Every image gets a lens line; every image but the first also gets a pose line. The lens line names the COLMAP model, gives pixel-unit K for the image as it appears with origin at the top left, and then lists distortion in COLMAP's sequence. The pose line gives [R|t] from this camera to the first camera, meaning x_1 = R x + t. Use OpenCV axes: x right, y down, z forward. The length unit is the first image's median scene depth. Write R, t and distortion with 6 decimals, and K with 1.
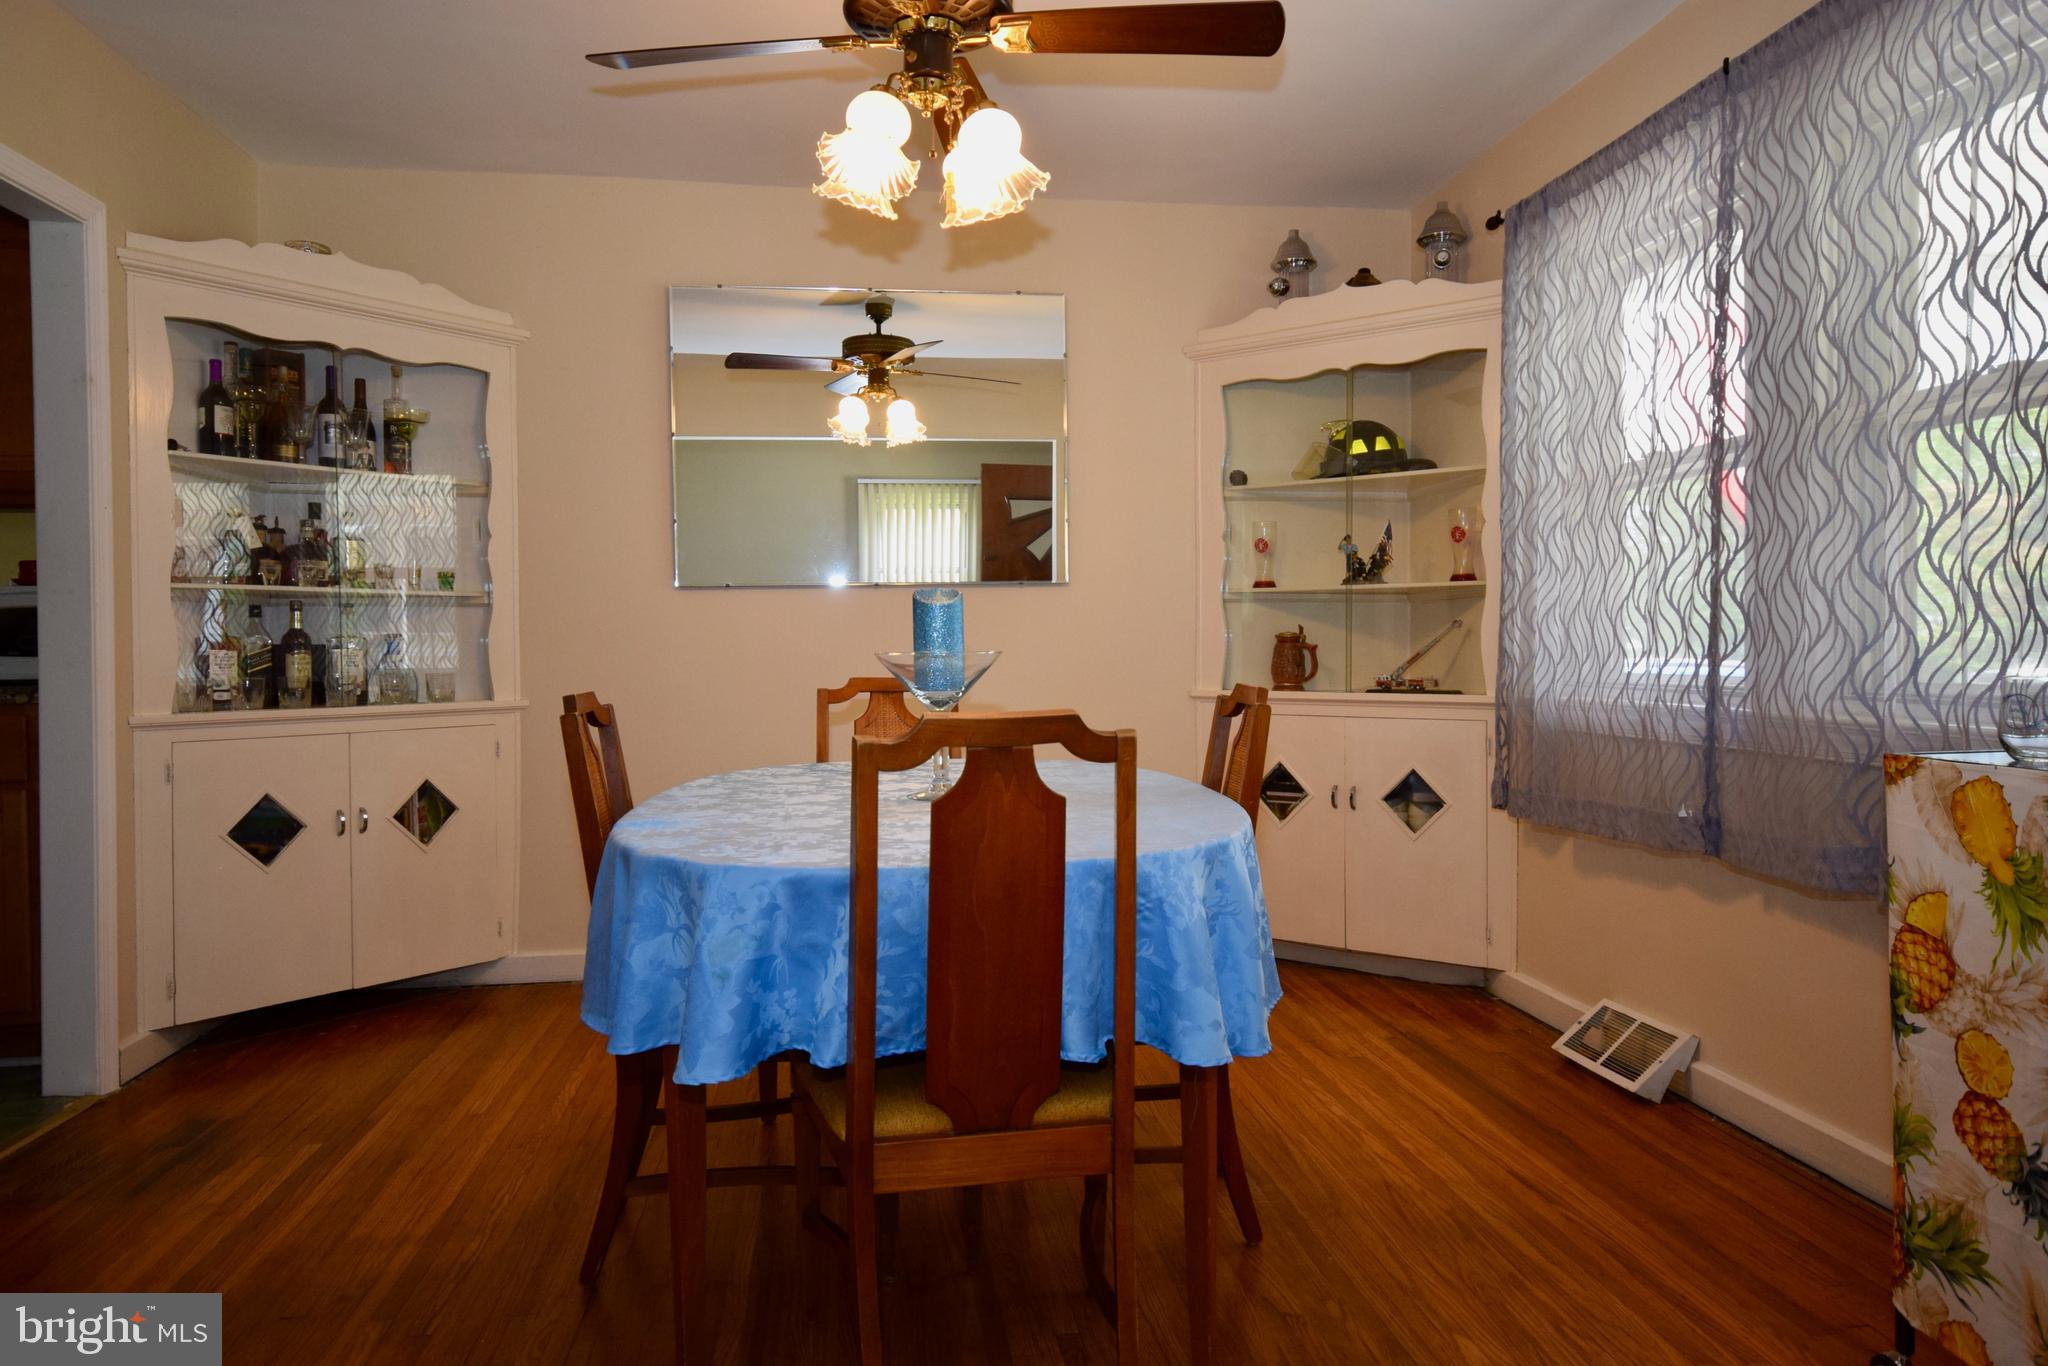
lens RADIAL K [[1346.0, 0, 1016.0], [0, 1346.0, 674.4], [0, 0, 1]] dist [0.008854, 0.005986]
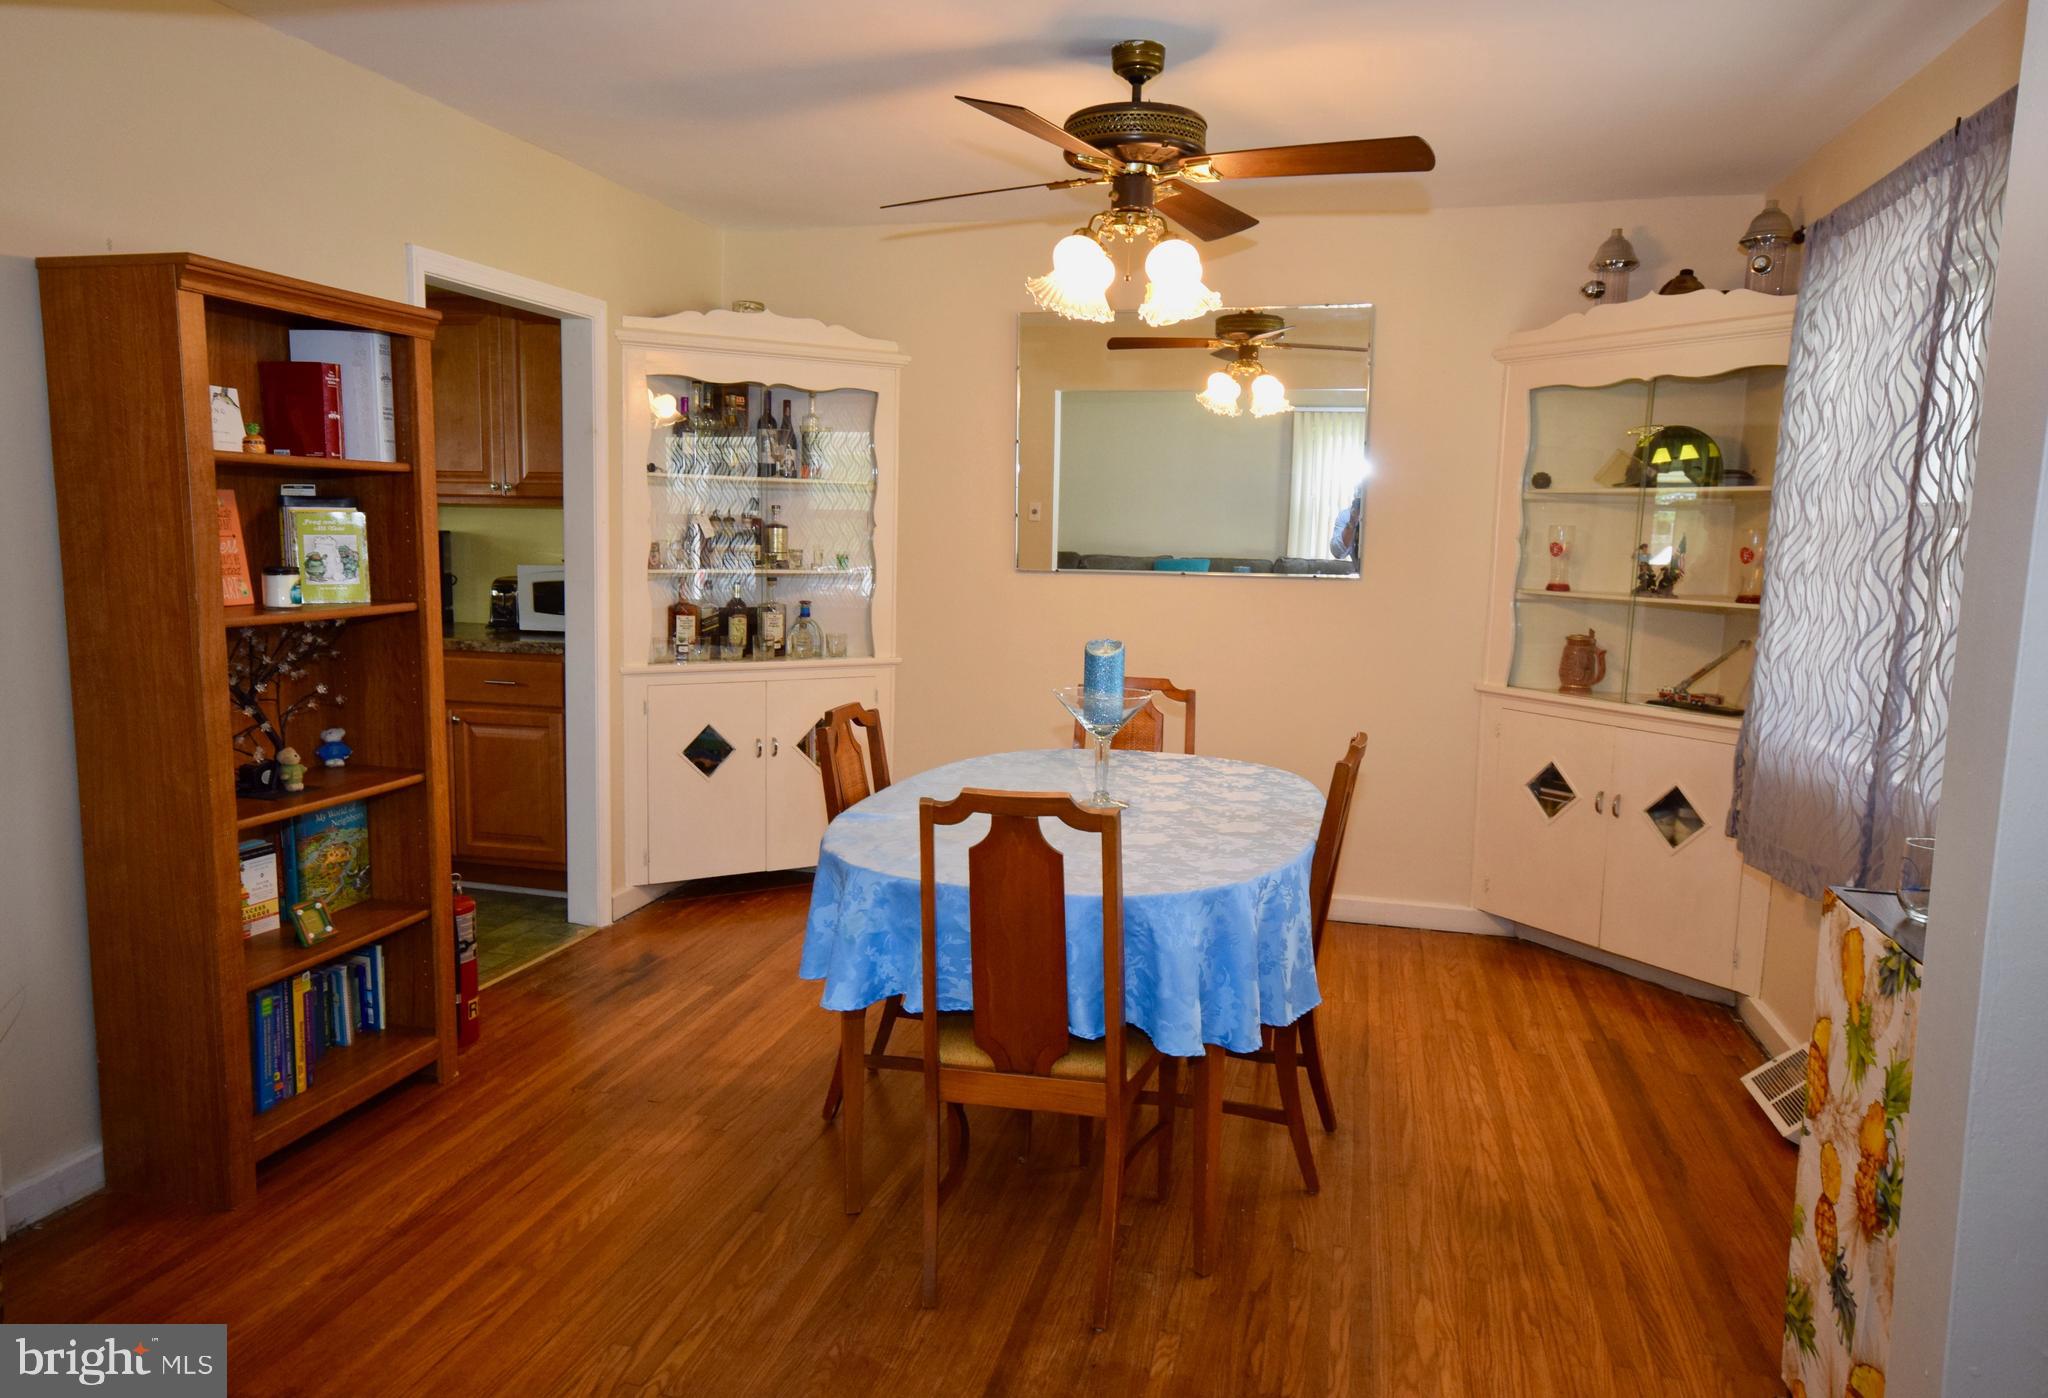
lens RADIAL K [[1339.2, 0, 982.5], [0, 1339.2, 690.3], [0, 0, 1]] dist [0.001959, 0.008551]
pose [[0.921982, 0.072277, -0.380428, 0.251197], [-0.034522, 0.993856, 0.105158, -0.116293], [0.385692, -0.083820, 0.918812, -0.155497]]
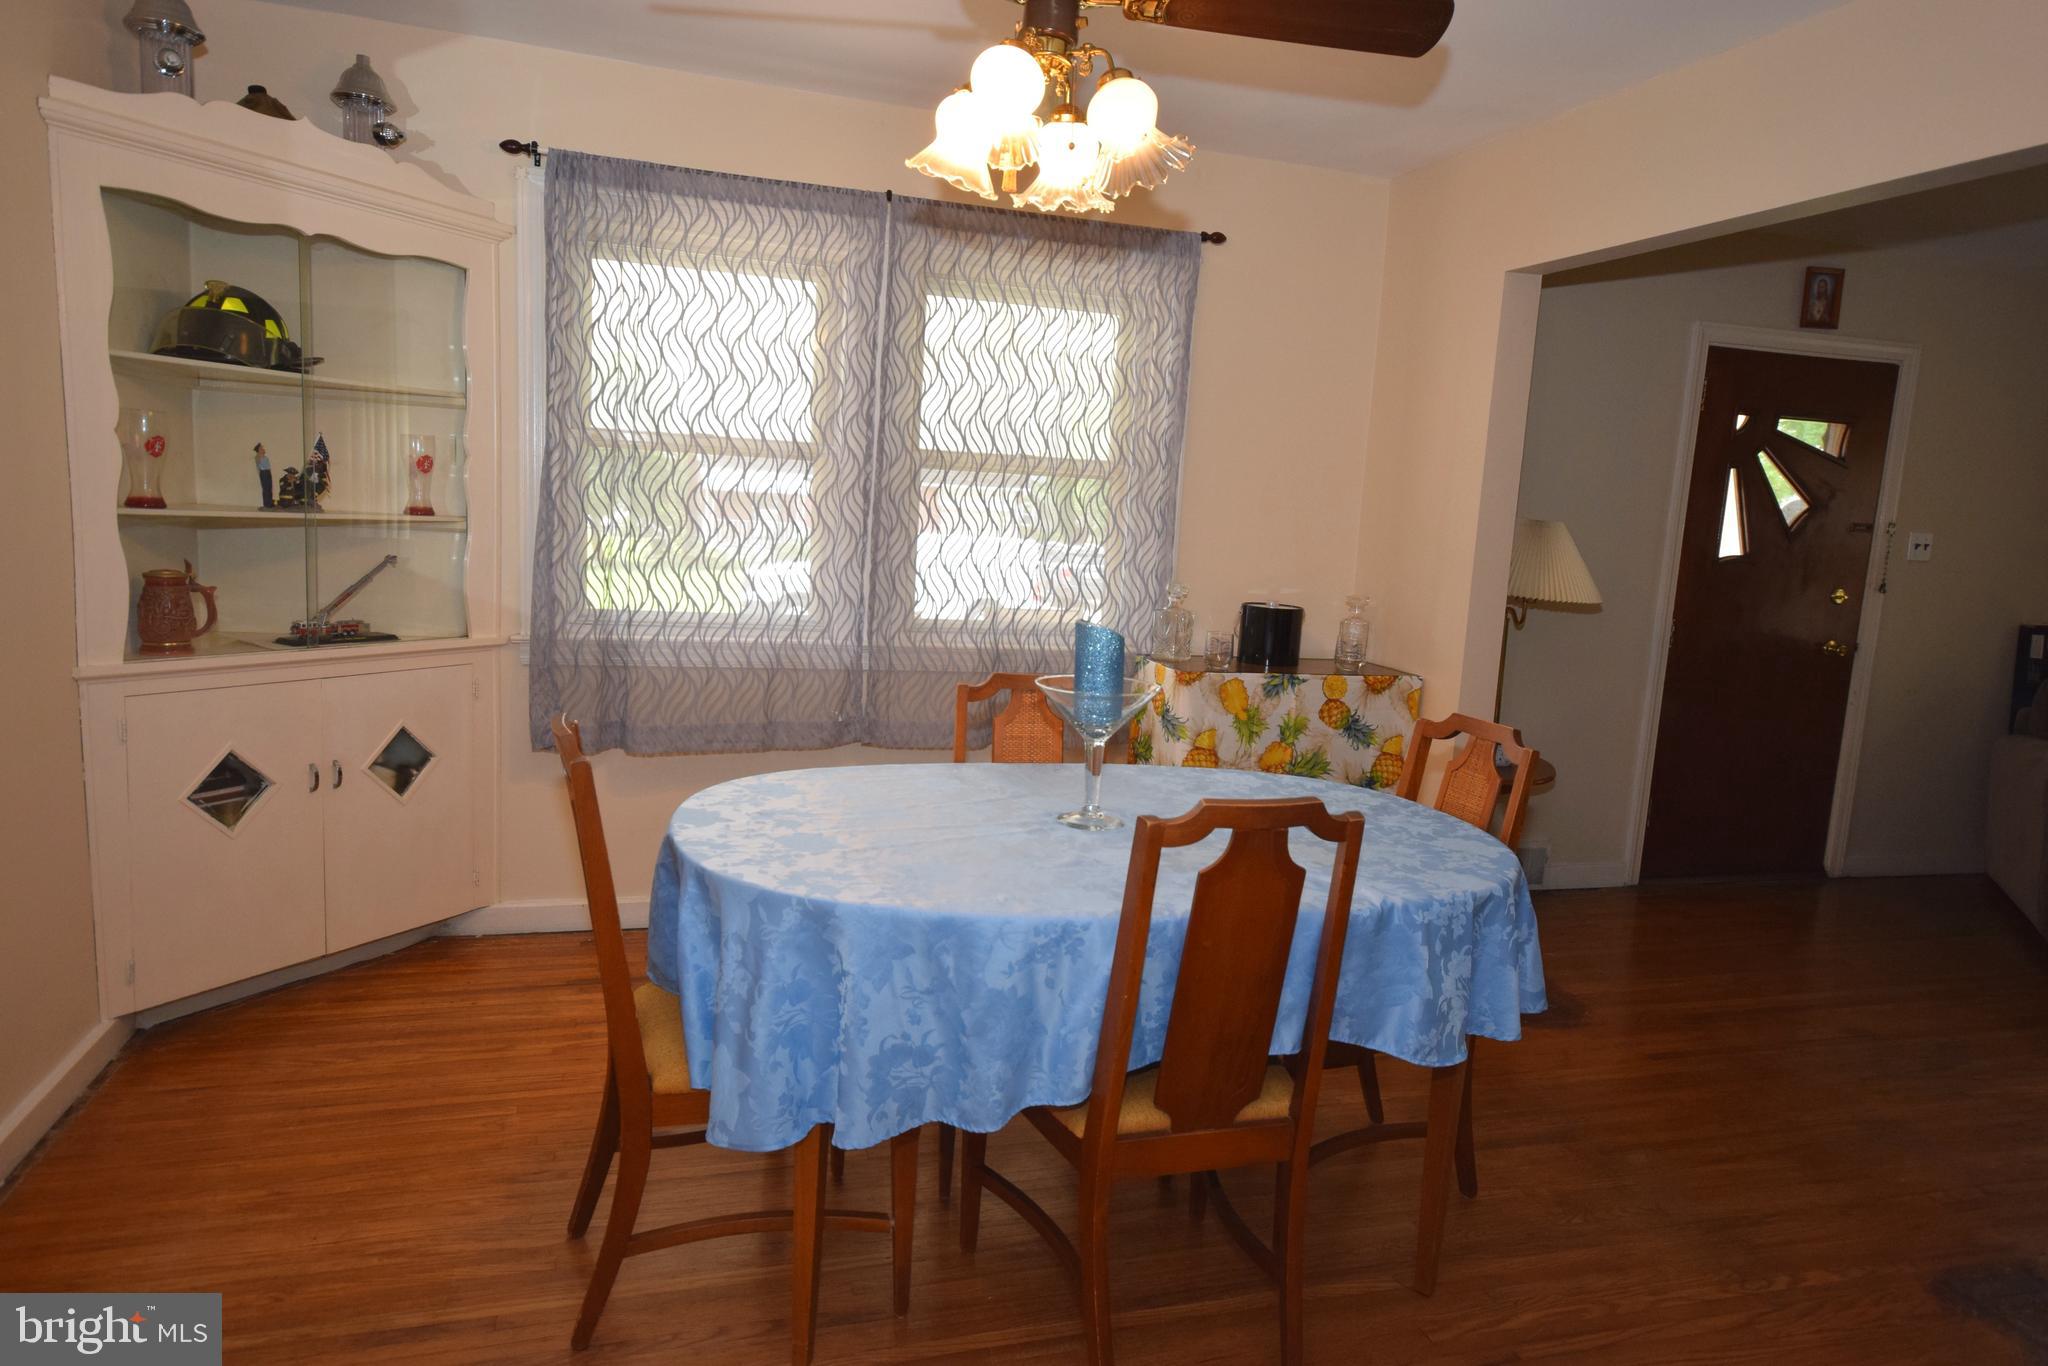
lens RADIAL K [[1303.4, 0, 1017.9], [0, 1303.4, 661.5], [0, 0, 1]] dist [0.011492, 0.001486]
pose [[-0.175420, -0.127978, 0.976140, -0.804083], [-0.036569, 0.991678, 0.123443, -0.122833], [-0.983814, -0.014042, -0.178640, 0.983940]]
